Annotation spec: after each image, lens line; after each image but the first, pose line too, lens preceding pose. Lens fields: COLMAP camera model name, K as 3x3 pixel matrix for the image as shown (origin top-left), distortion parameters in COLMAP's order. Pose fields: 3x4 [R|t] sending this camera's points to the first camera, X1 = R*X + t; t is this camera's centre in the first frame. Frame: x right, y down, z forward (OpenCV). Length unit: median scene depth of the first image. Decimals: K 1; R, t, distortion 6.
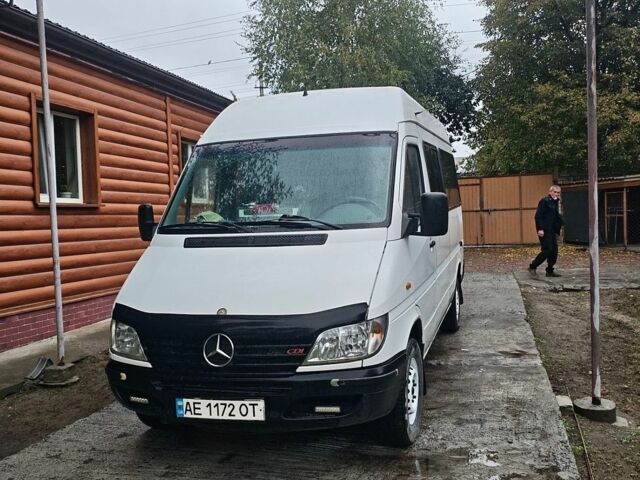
lens RADIAL K [[654.7, 0, 320.0], [0, 654.7, 240.0], [0, 0, 1]] dist [0.068491, -0.150690]
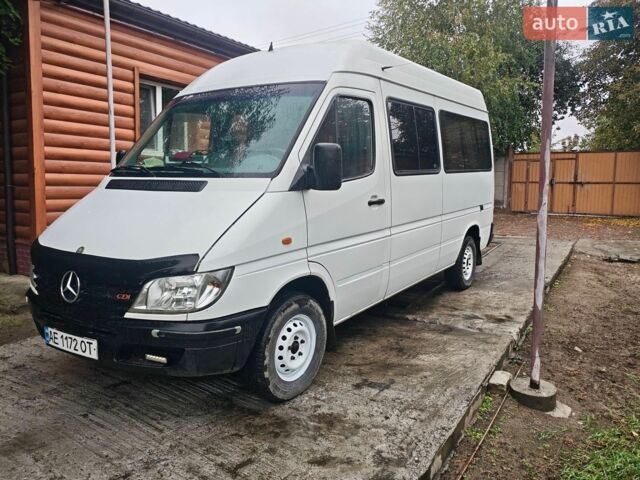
lens RADIAL K [[491.2, 0, 317.6], [0, 491.2, 236.1], [0, 0, 1]] dist [0.029095, -0.039655]
pose [[0.953336, 0.080541, -0.290969, 0.370363], [-0.058398, 0.994752, 0.084013, 0.000788], [0.296209, -0.063100, 0.953037, 0.322461]]
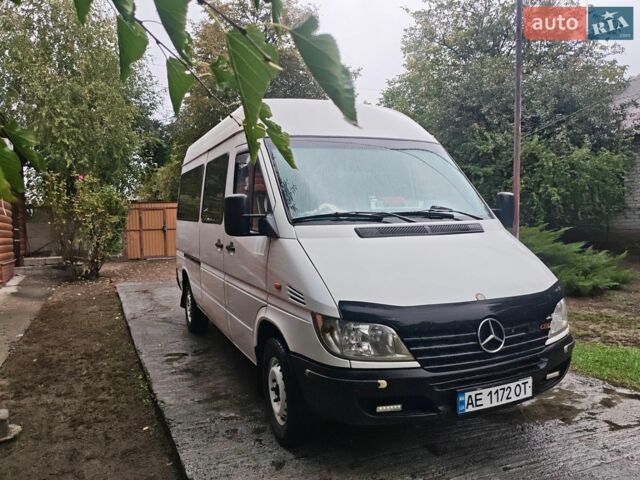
lens RADIAL K [[491.2, 0, 317.6], [0, 491.2, 236.1], [0, 0, 1]] dist [0.029095, -0.039655]
pose [[0.772857, -0.003941, 0.634568, -0.700543], [0.030678, 0.999044, -0.031158, 0.029176], [-0.633839, 0.043548, 0.772238, 0.500129]]
